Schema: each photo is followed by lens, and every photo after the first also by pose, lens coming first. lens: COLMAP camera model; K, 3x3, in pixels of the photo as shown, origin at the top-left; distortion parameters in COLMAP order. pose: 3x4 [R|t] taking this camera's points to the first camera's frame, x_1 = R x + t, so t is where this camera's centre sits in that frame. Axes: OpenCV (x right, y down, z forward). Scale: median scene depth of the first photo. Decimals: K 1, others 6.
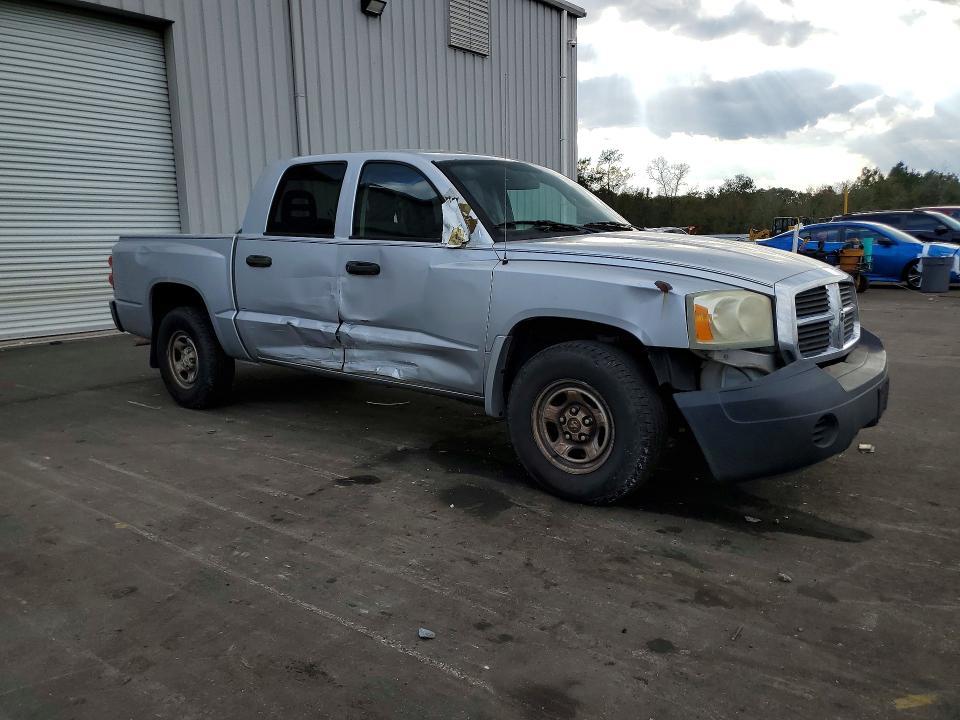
lens RADIAL K [[781.9, 0, 480.0], [0, 781.9, 360.0], [0, 0, 1]] dist [-0.012333, -0.006211]
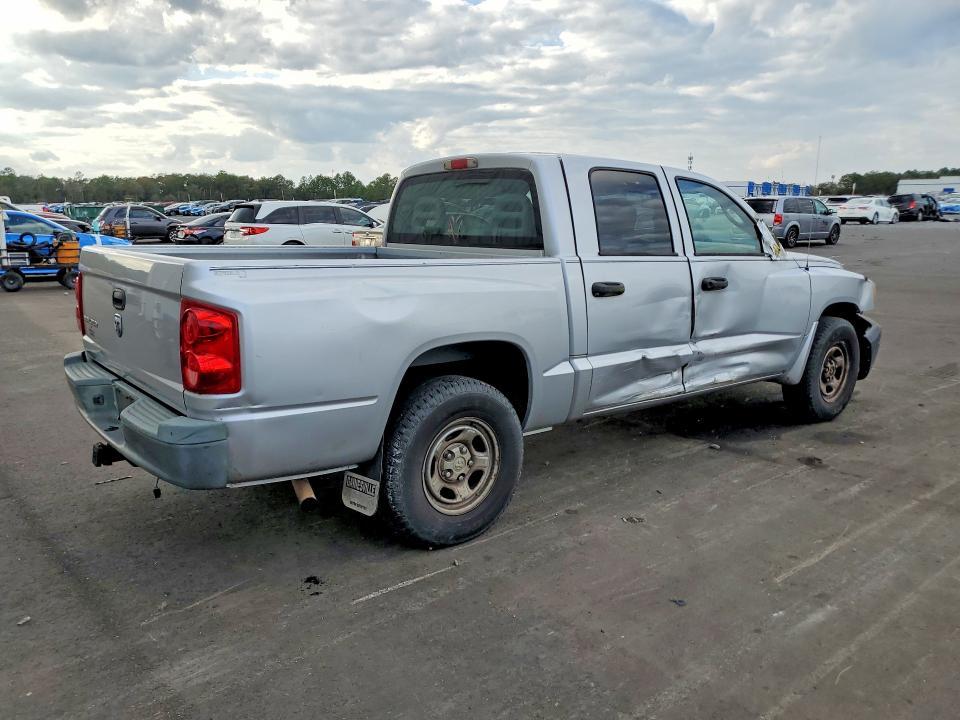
lens RADIAL K [[731.4, 0, 480.0], [0, 731.4, 360.0], [0, 0, 1]] dist [-0.011009, -0.014965]
pose [[0.227052, -0.166552, 0.959535, -1.187986], [0.160800, 0.978156, 0.131734, -0.201331], [-0.960516, 0.124383, 0.248874, 1.096801]]
